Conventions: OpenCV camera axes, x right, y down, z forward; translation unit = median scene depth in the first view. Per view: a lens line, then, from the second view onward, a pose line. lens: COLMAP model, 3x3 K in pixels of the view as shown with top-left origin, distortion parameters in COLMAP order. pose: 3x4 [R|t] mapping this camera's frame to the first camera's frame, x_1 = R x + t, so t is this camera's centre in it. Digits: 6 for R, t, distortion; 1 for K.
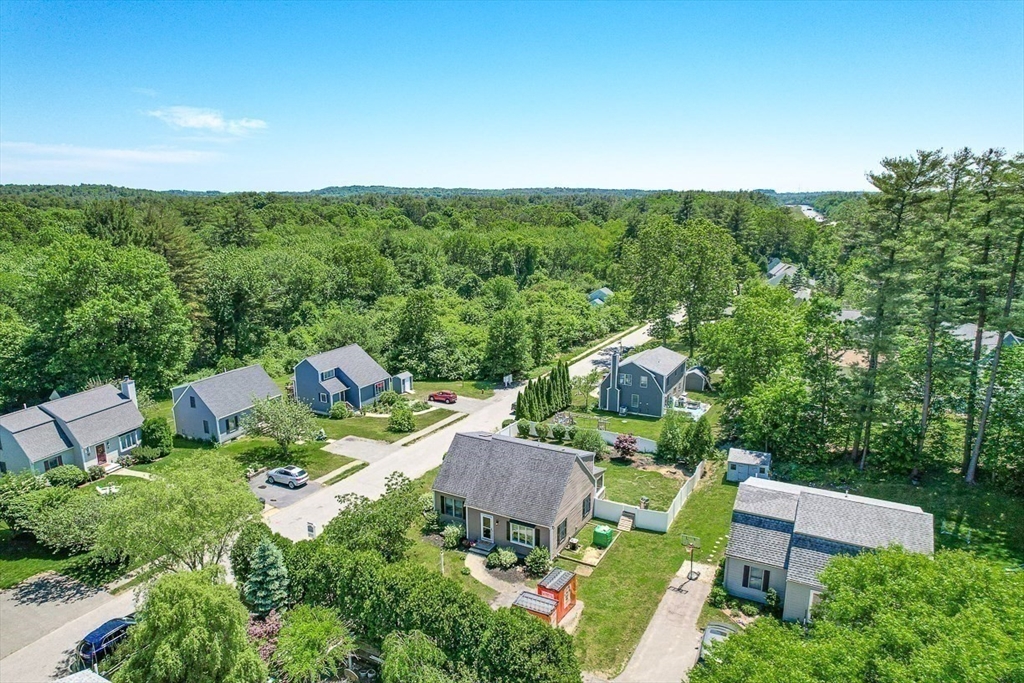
lens RADIAL K [[654.4, 0, 512.0], [0, 654.4, 341.5], [0, 0, 1]] dist [-0.073600, 0.087387]
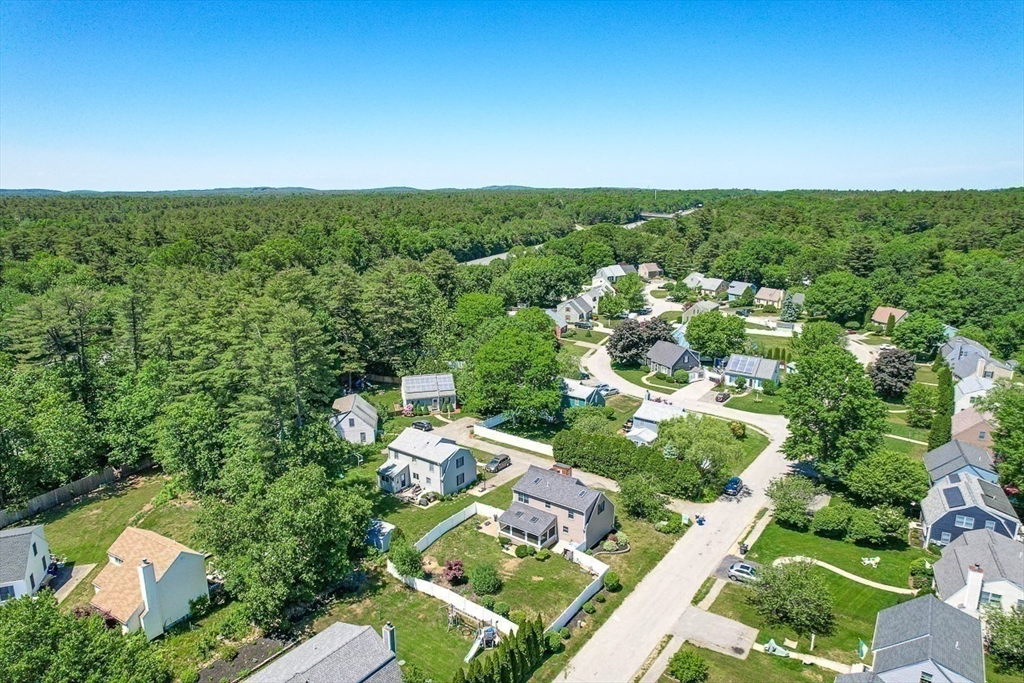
lens RADIAL K [[654.4, 0, 512.0], [0, 654.4, 341.5], [0, 0, 1]] dist [-0.073600, 0.087387]
pose [[-0.989331, -0.027271, 0.143110, -0.056647], [0.037293, 0.902188, 0.429729, -0.537193], [-0.140831, 0.430481, -0.891545, 1.463809]]
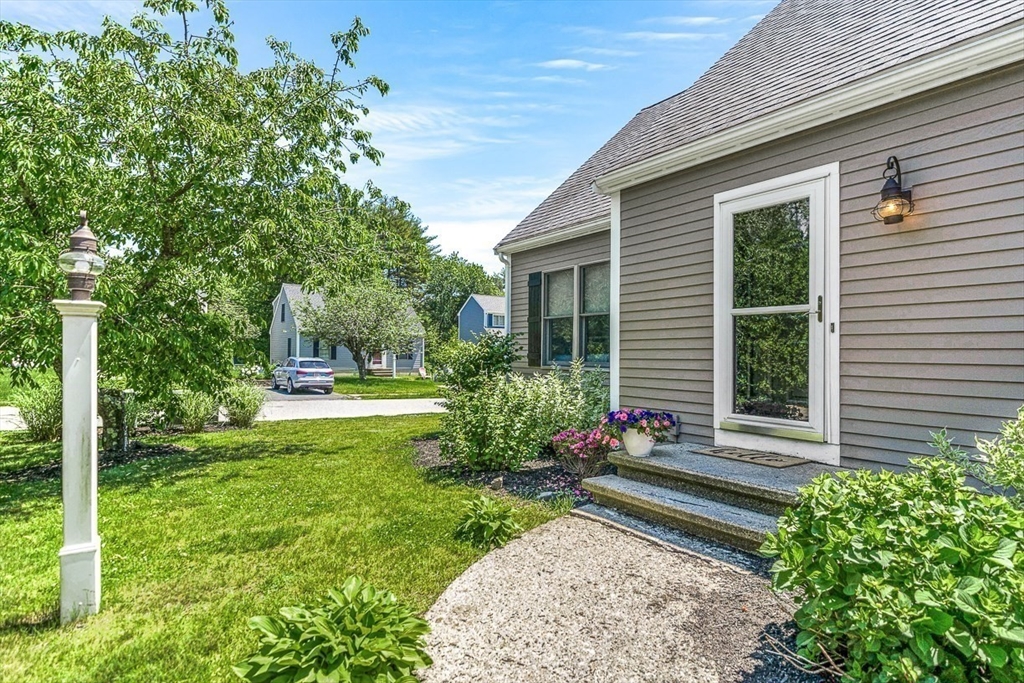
lens RADIAL K [[549.9, 0, 513.8], [0, 549.9, 336.7], [0, 0, 1]] dist [0.002661, 0.000470]
pose [[0.891576, -0.003206, -0.452861, -0.020937], [-0.107692, 0.969789, -0.218886, 0.188256], [0.439881, 0.243922, 0.864295, 0.538720]]
